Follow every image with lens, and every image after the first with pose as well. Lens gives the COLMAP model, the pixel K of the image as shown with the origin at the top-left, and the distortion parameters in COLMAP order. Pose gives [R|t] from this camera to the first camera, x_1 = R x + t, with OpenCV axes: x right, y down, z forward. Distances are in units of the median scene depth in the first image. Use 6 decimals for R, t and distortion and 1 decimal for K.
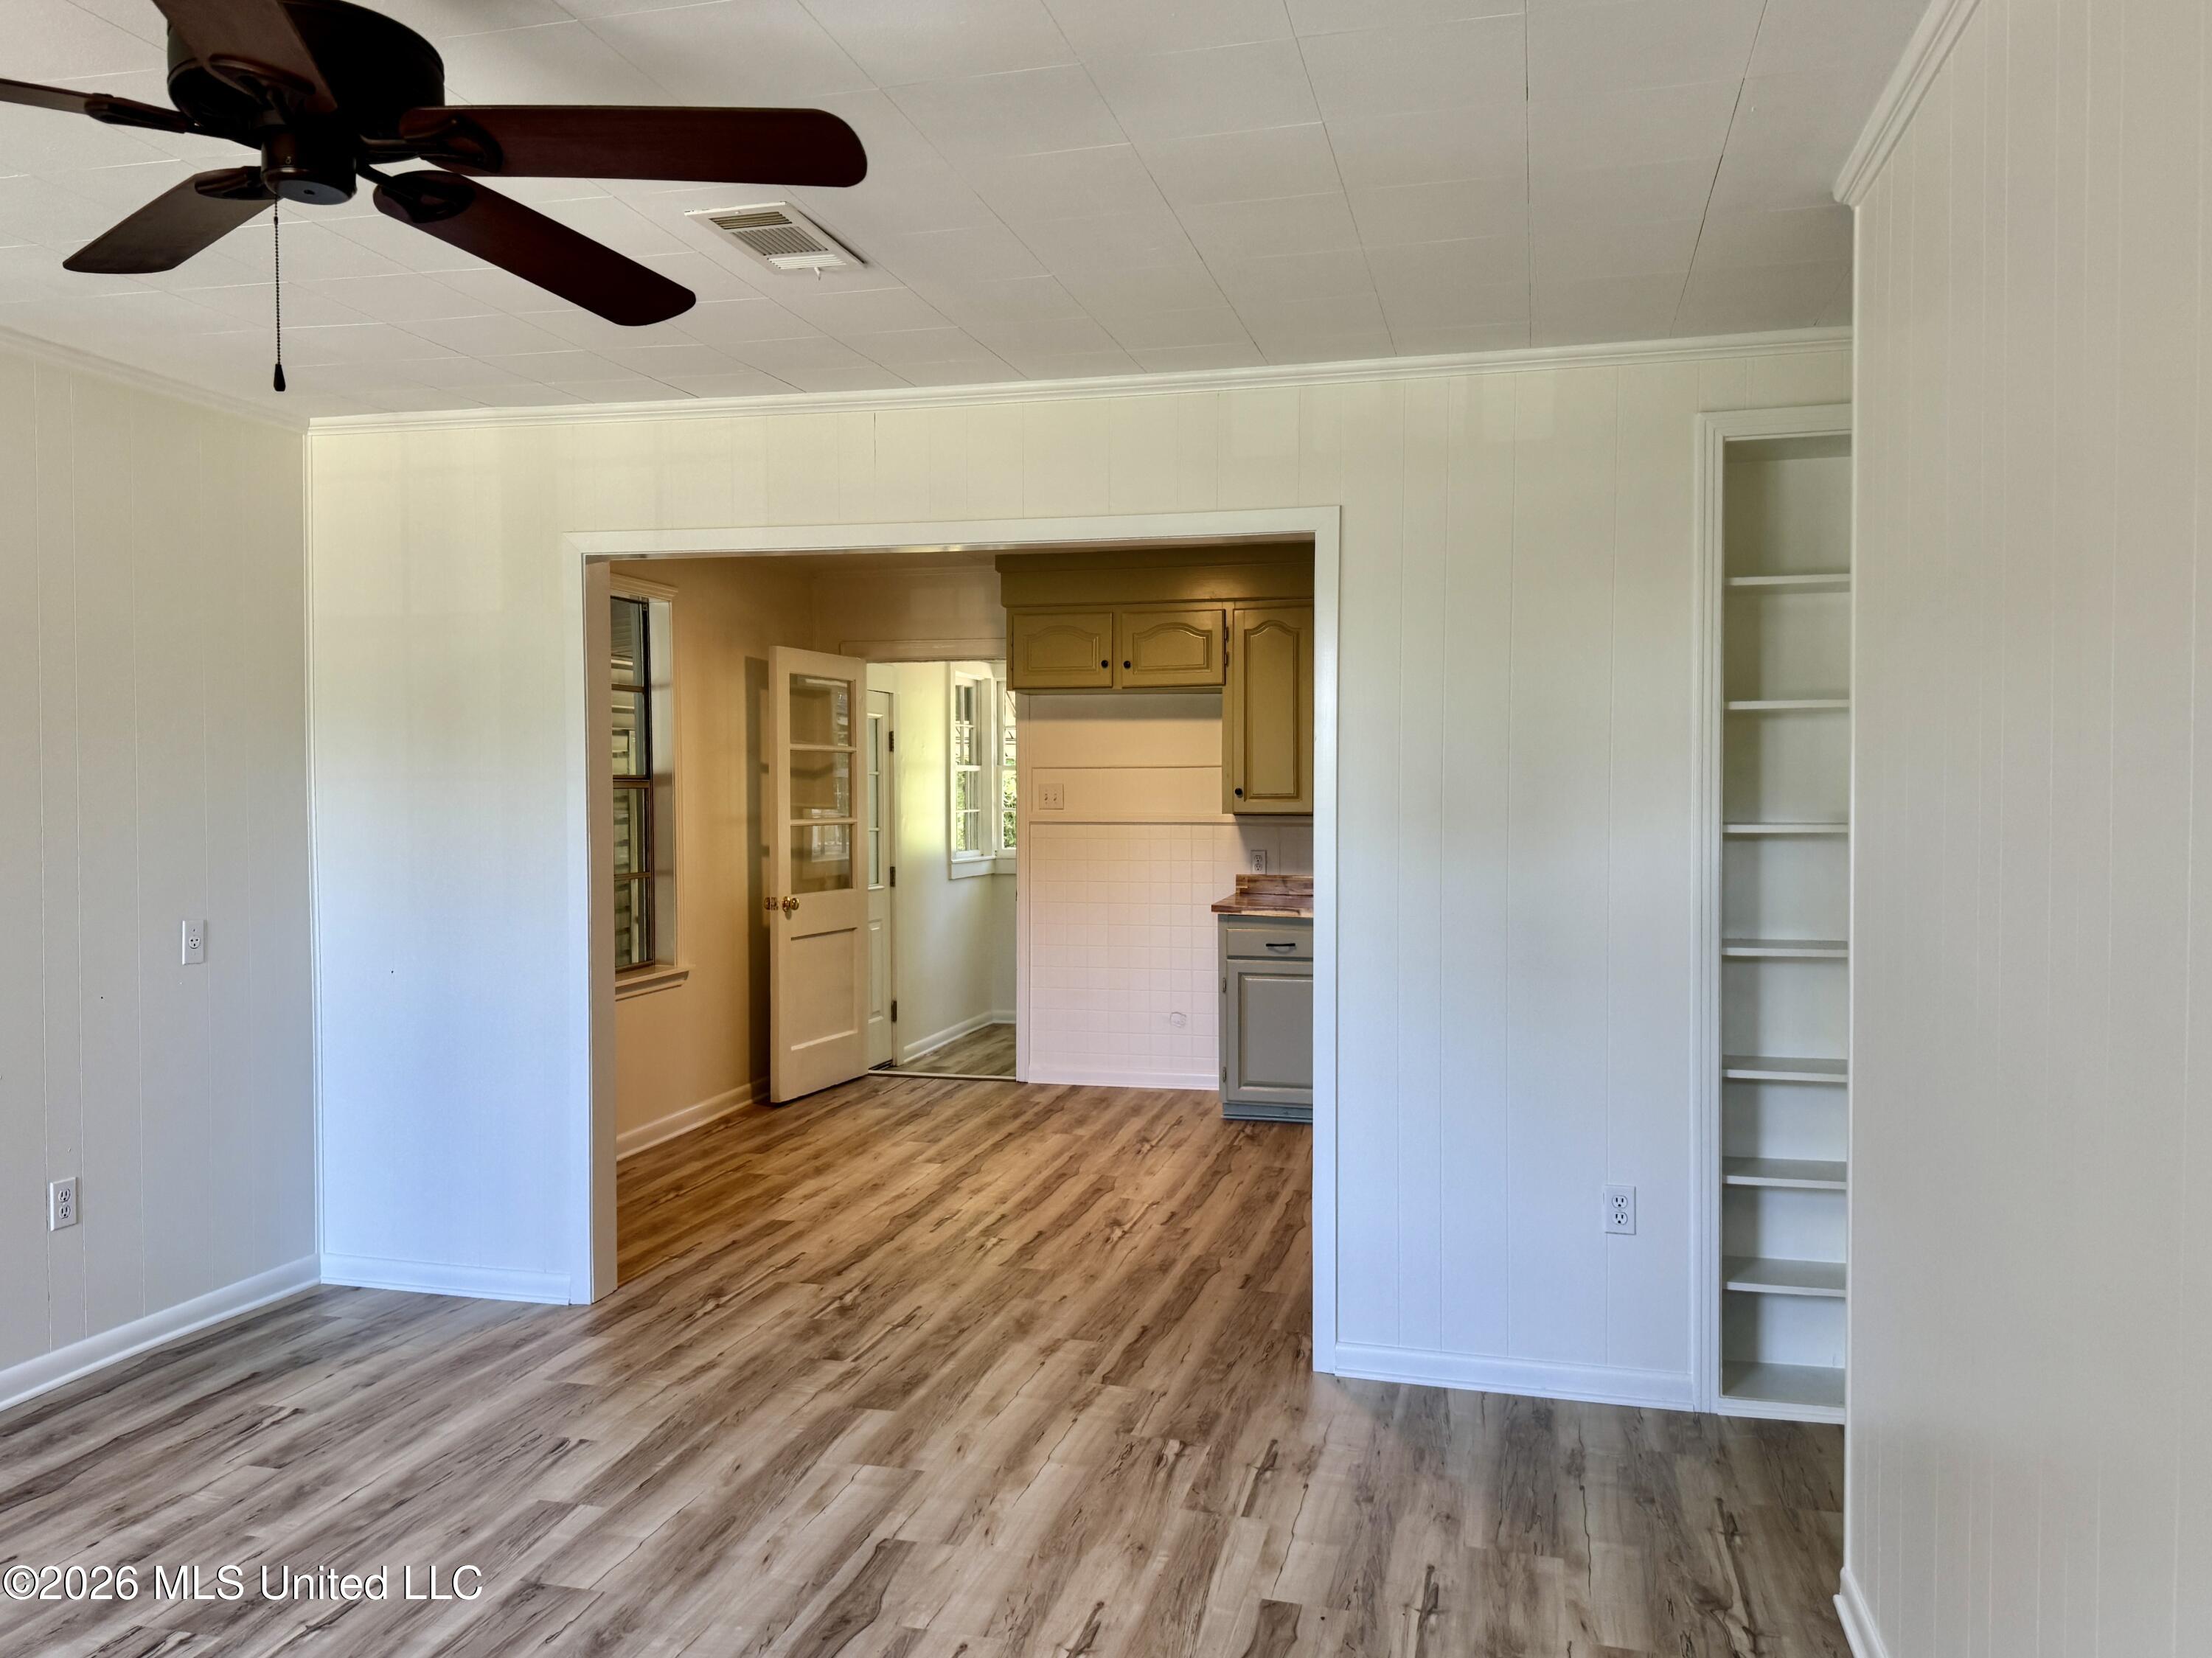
lens RADIAL K [[1686.3, 0, 1102.2], [0, 1686.3, 833.1], [0, 0, 1]] dist [0.166140, -0.335833]
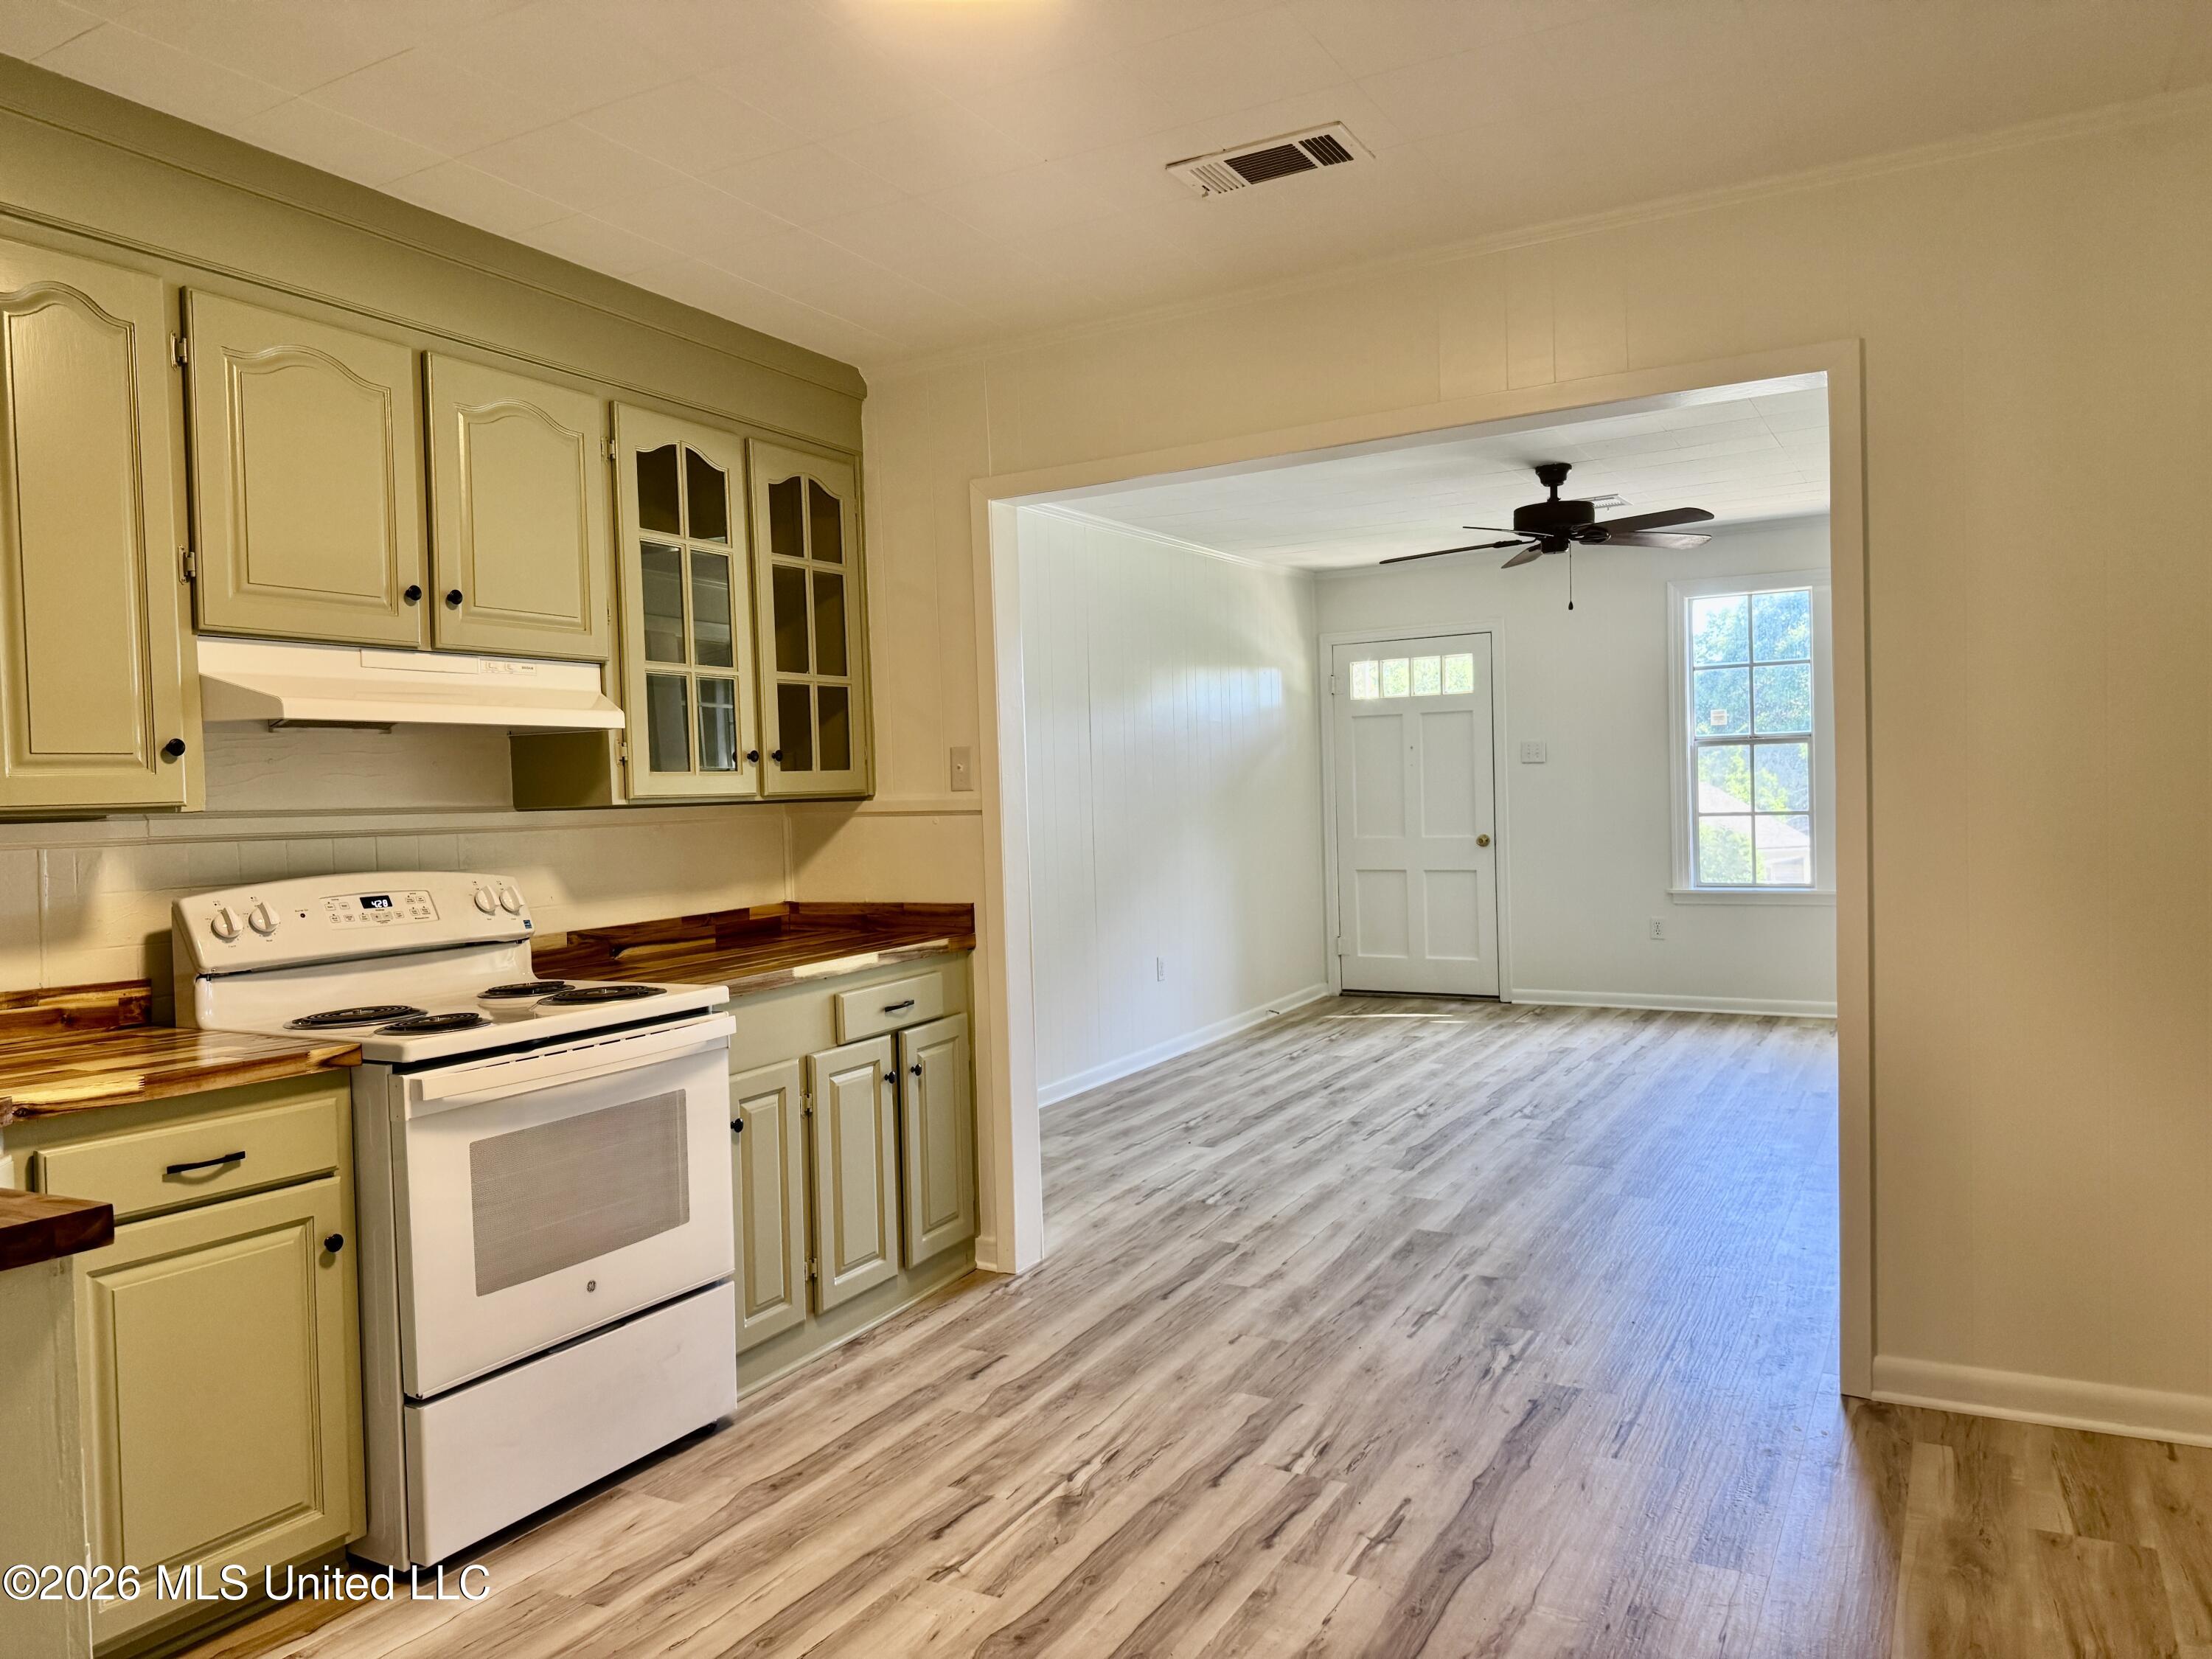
lens RADIAL K [[1533.8, 0, 1100.1], [0, 1533.8, 826.7], [0, 0, 1]] dist [0.169896, -0.346144]
pose [[-0.965066, 0.022964, 0.260999, -0.187378], [0.038068, 0.997871, 0.052959, -0.020609], [-0.259227, 0.061045, -0.963885, 1.989074]]
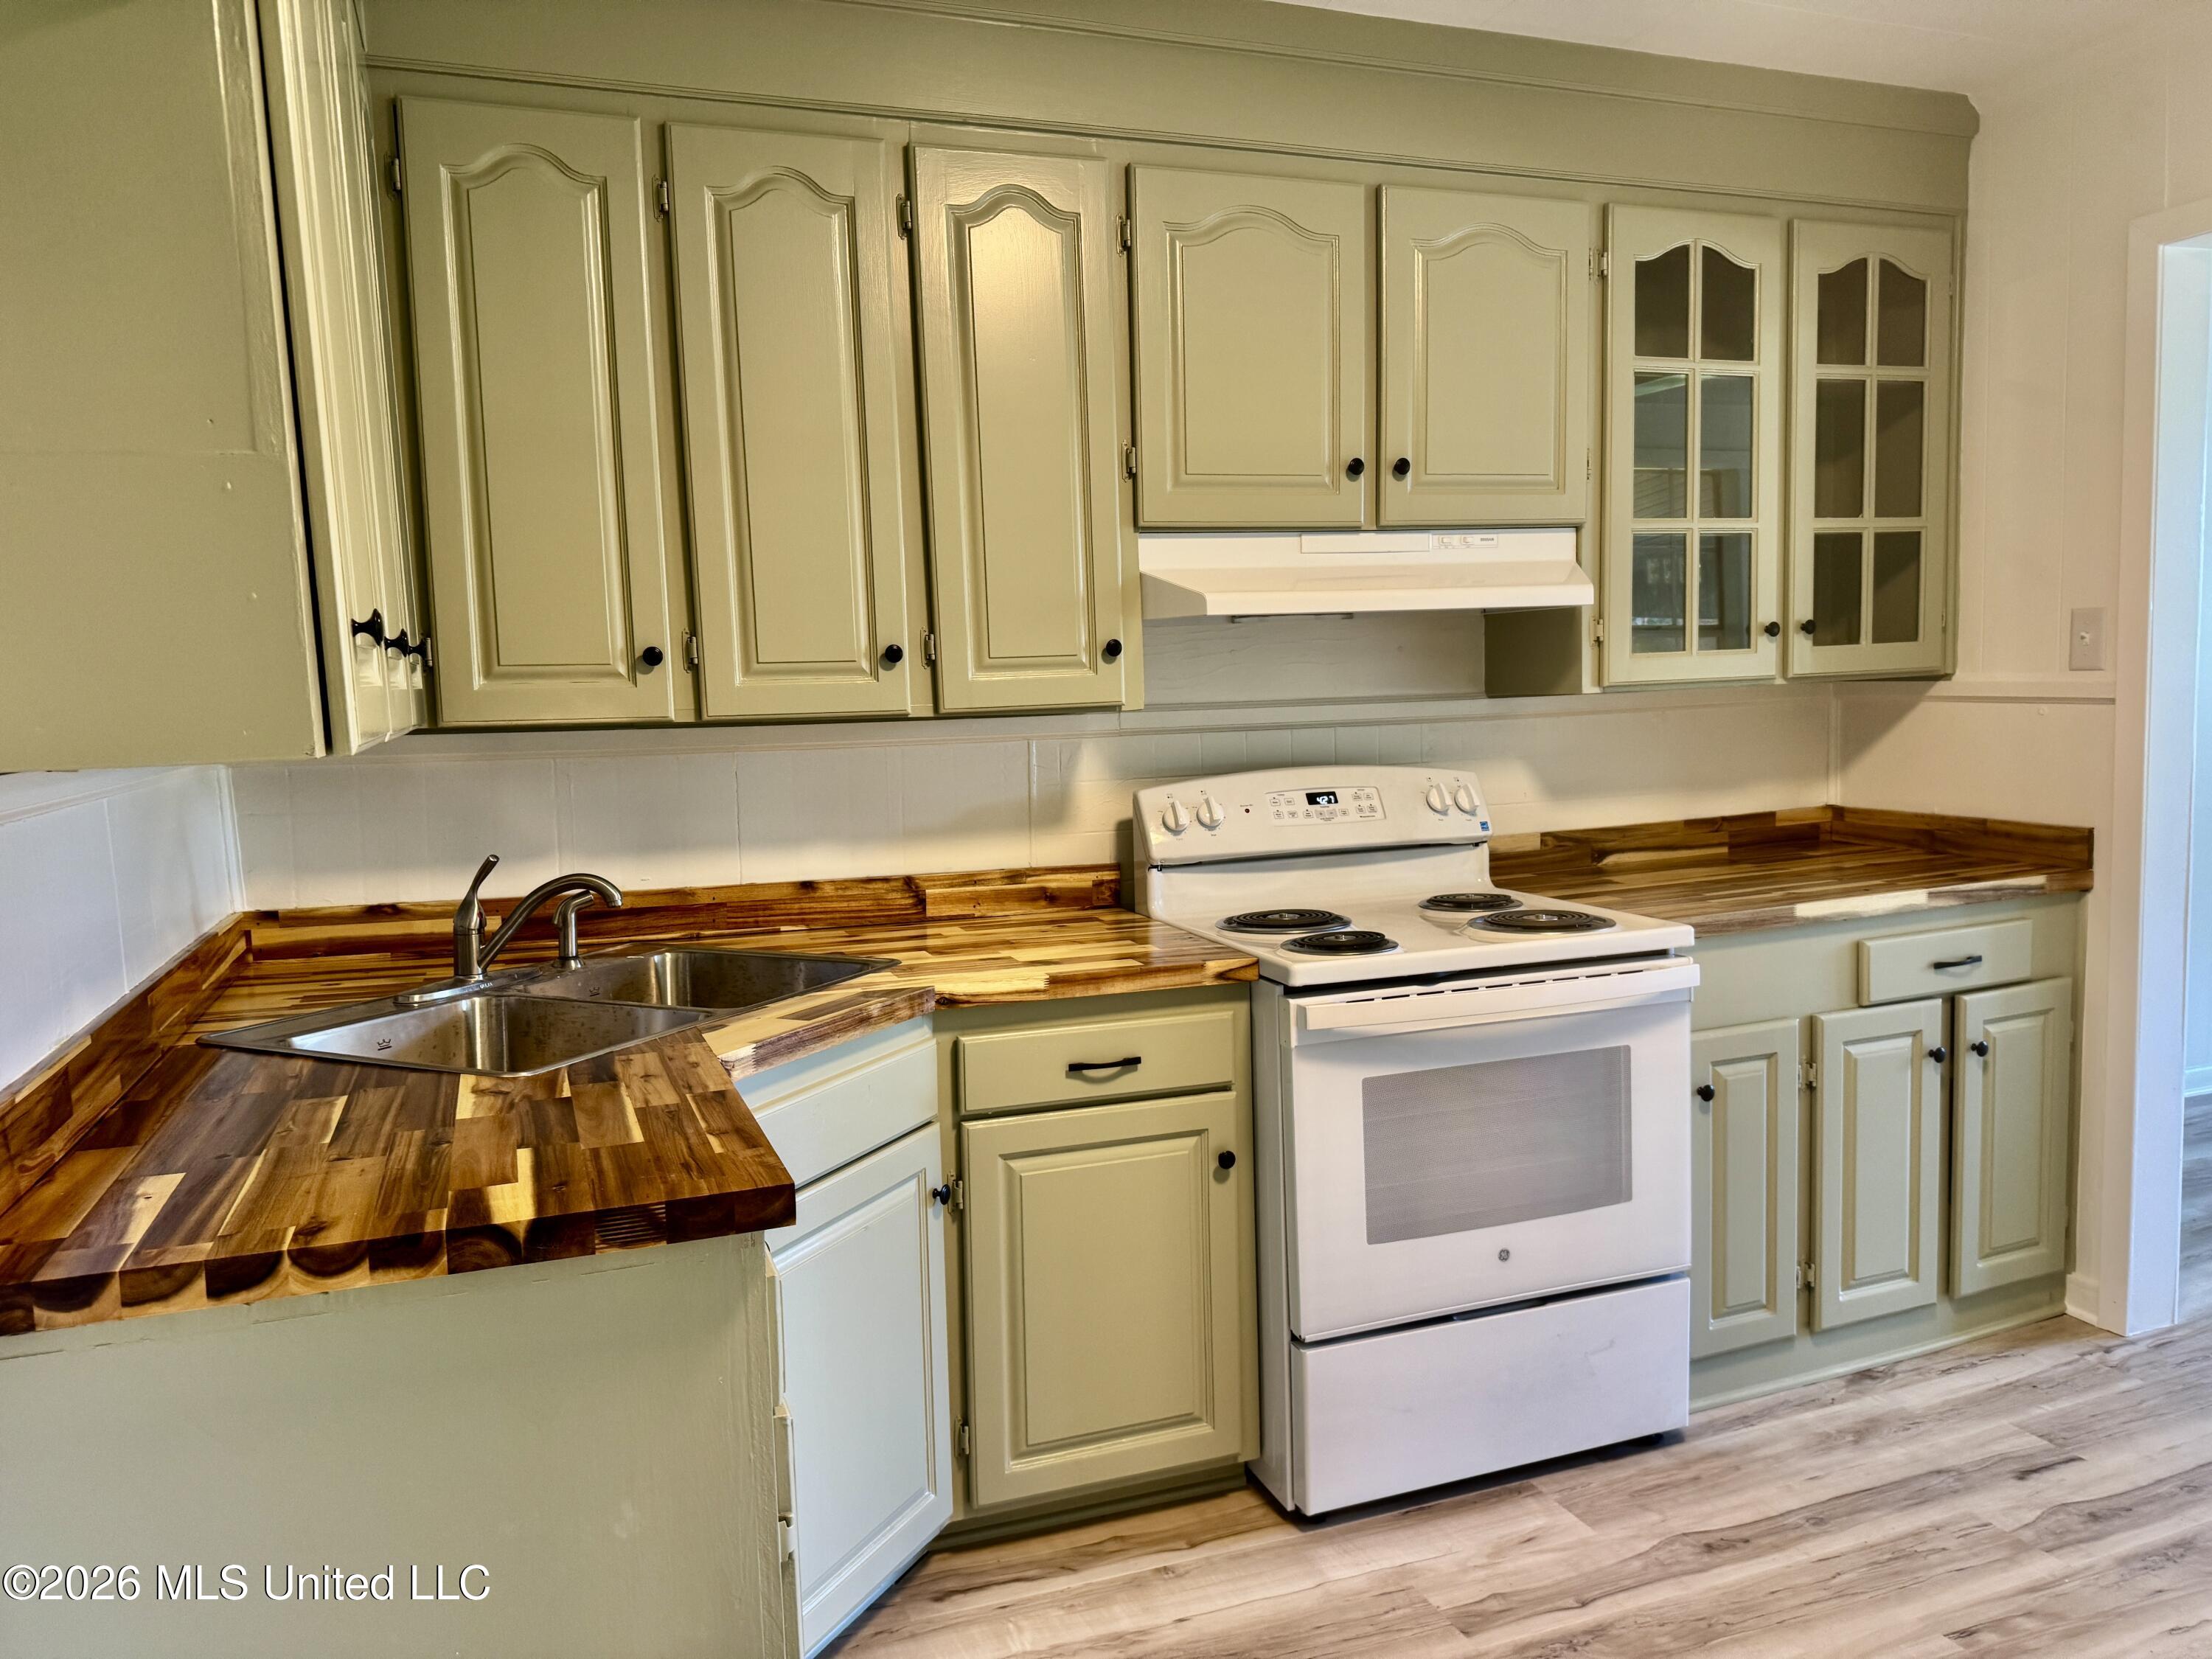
lens RADIAL K [[1550.9, 0, 1078.0], [0, 1550.9, 832.3], [0, 0, 1]] dist [0.048939, -0.061543]
pose [[-0.563122, -0.067007, 0.823653, -0.180064], [0.059090, 0.990891, 0.121011, -0.035754], [-0.824259, 0.116813, -0.554033, 1.842617]]
